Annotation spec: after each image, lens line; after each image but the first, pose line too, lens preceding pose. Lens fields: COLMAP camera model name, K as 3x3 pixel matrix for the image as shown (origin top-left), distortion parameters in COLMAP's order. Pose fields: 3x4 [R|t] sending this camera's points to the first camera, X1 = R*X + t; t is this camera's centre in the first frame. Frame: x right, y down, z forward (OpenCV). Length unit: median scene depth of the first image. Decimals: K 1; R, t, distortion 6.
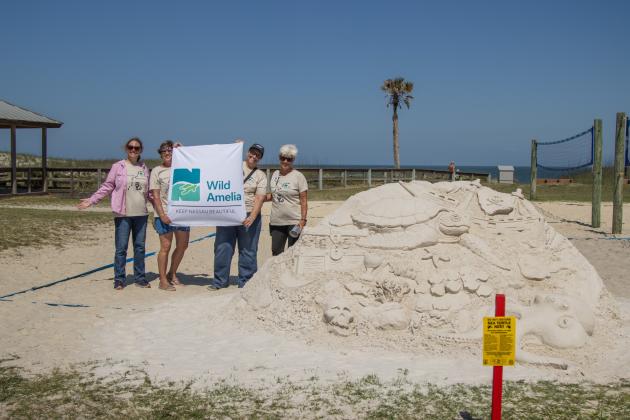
lens RADIAL K [[729.7, 0, 315.0], [0, 729.7, 210.0], [0, 0, 1]] dist [-0.082803, 0.015252]
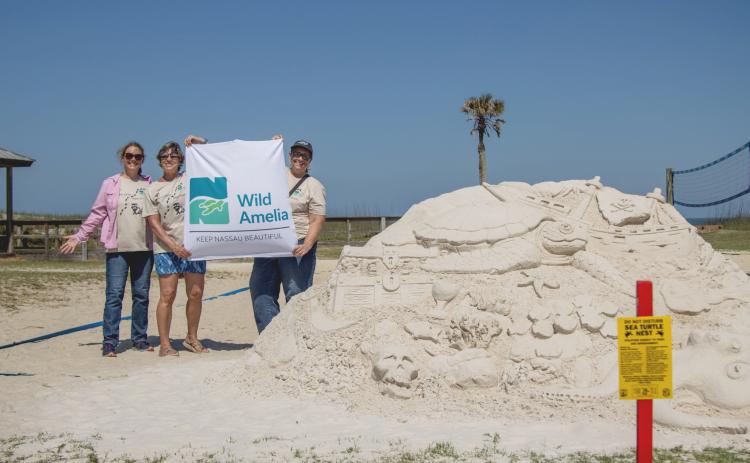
lens RADIAL K [[963.2, 0, 375.0], [0, 963.2, 231.5], [0, 0, 1]] dist [-0.046764, -0.006972]
pose [[0.999797, -0.019810, -0.003647, 0.018656], [0.019591, 0.998424, -0.052582, 0.062168], [0.004682, 0.052499, 0.998610, 0.106155]]
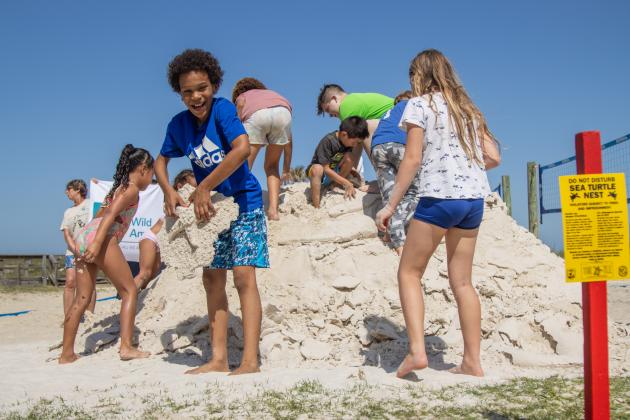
lens RADIAL K [[698.0, 0, 315.0], [0, 698.0, 210.0], [0, 0, 1]] dist [-0.100222, 0.020824]
pose [[0.990251, -0.021182, 0.137673, 0.006768], [0.040405, 0.989555, -0.138379, 0.122923], [-0.133304, 0.142593, 0.980764, 0.319689]]
